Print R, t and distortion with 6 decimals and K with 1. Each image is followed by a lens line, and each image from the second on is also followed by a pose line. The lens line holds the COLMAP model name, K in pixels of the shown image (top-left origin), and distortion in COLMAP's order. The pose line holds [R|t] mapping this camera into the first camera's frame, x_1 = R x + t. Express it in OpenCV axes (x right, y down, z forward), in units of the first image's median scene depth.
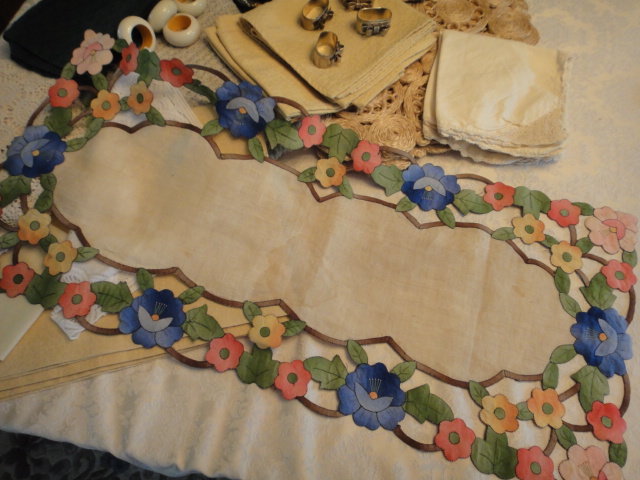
lens RADIAL K [[473.0, 0, 320.0], [0, 473.0, 240.0], [0, 0, 1]] dist [0.004861, 0.004144]
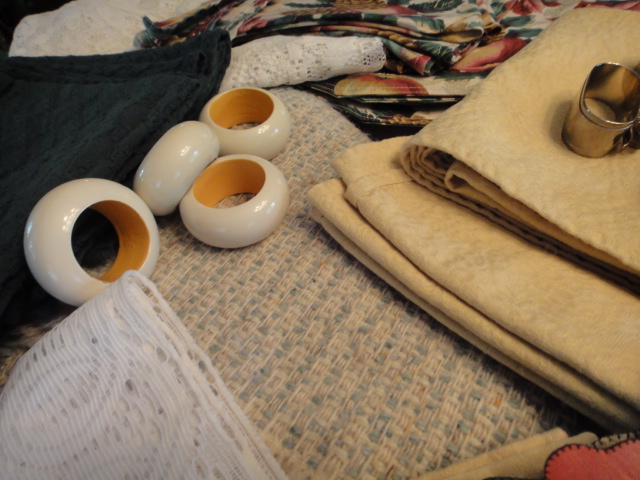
lens RADIAL K [[473.0, 0, 320.0], [0, 473.0, 240.0], [0, 0, 1]] dist [0.004861, 0.004144]
pose [[0.992965, -0.118205, -0.006895, -0.237025], [0.111750, 0.954806, -0.275422, -0.321952], [0.039140, 0.272714, 0.961299, 0.698530]]
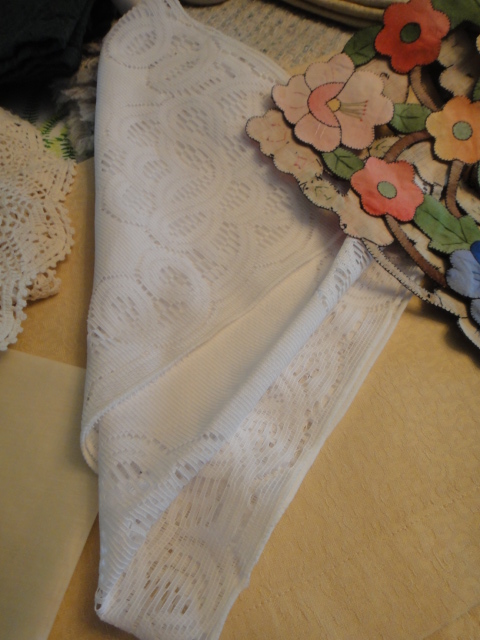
lens RADIAL K [[492.4, 0, 240.0], [0, 492.4, 320.0], [0, 0, 1]] dist [0.008628, 0.000485]
pose [[0.977418, -0.185686, 0.100869, -0.387327], [0.200251, 0.966338, -0.161528, 0.037018], [-0.067480, 0.178079, 0.981700, 0.518583]]
